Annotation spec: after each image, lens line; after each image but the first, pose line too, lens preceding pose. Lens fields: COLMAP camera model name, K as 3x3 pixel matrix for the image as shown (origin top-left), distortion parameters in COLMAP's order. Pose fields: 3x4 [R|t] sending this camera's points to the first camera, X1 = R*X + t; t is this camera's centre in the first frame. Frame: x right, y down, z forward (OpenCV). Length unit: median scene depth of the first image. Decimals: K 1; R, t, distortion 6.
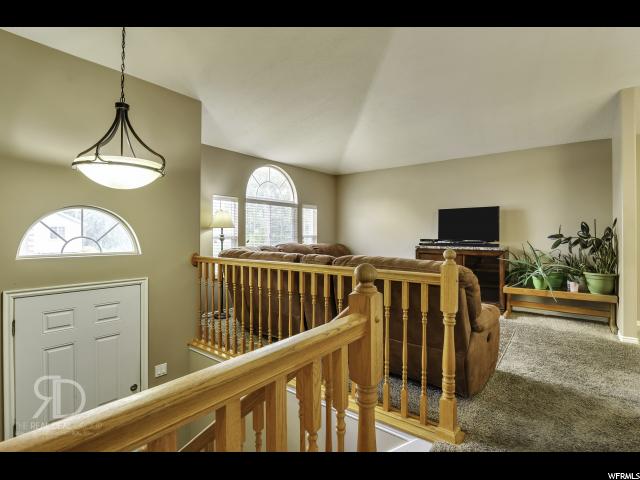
lens RADIAL K [[316.9, 0, 321.5], [0, 316.9, 233.6], [0, 0, 1]] dist [-0.016516, -0.003607]
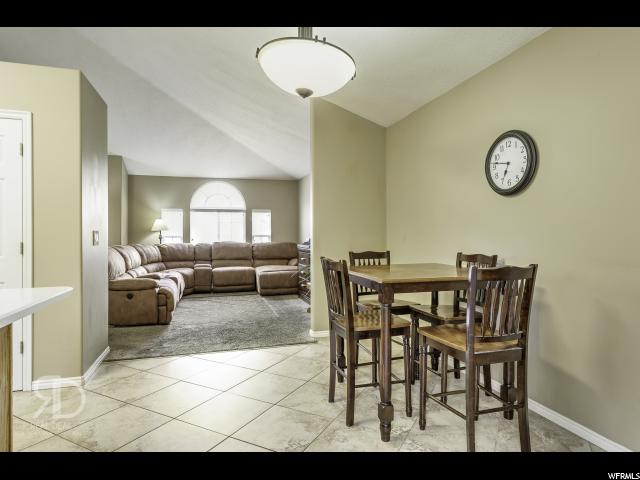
lens RADIAL K [[347.9, 0, 317.8], [0, 347.9, 235.9], [0, 0, 1]] dist [-0.003120, -0.002685]
pose [[0.825710, 0.001574, -0.564092, 1.160881], [0.004328, 0.999949, 0.009125, -0.003230], [0.564078, -0.009976, 0.825662, 0.054867]]
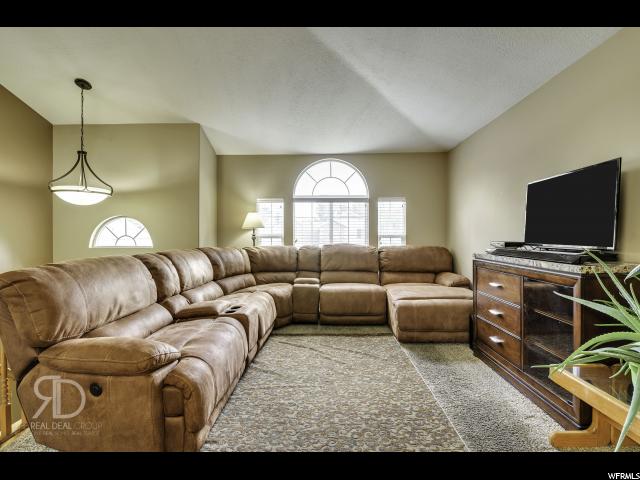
lens RADIAL K [[316.9, 0, 321.0], [0, 316.9, 239.6], [0, 0, 1]] dist [-0.016516, -0.003607]
pose [[0.599704, 0.010671, -0.800151, 0.663648], [0.004120, 0.999857, 0.016422, 0.004484], [0.800211, -0.013145, 0.599574, 0.495404]]
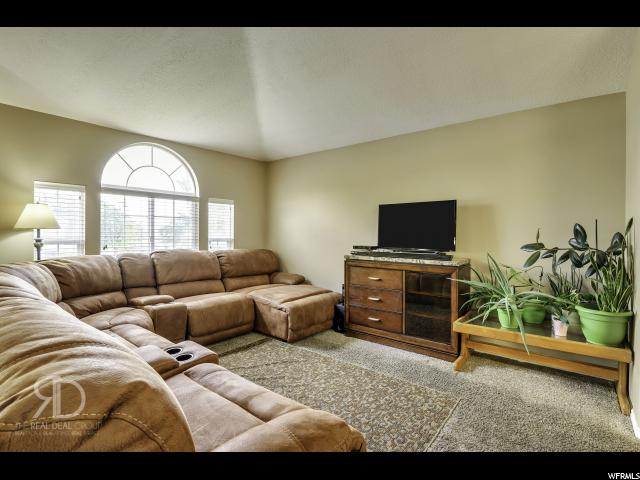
lens RADIAL K [[316.9, 0, 321.3], [0, 316.9, 236.5], [0, 0, 1]] dist [-0.016516, -0.003607]
pose [[0.999854, 0.008164, -0.015019, 0.288441], [-0.008013, 0.999917, 0.010089, -0.012066], [0.015100, -0.009967, 0.999836, 0.316425]]
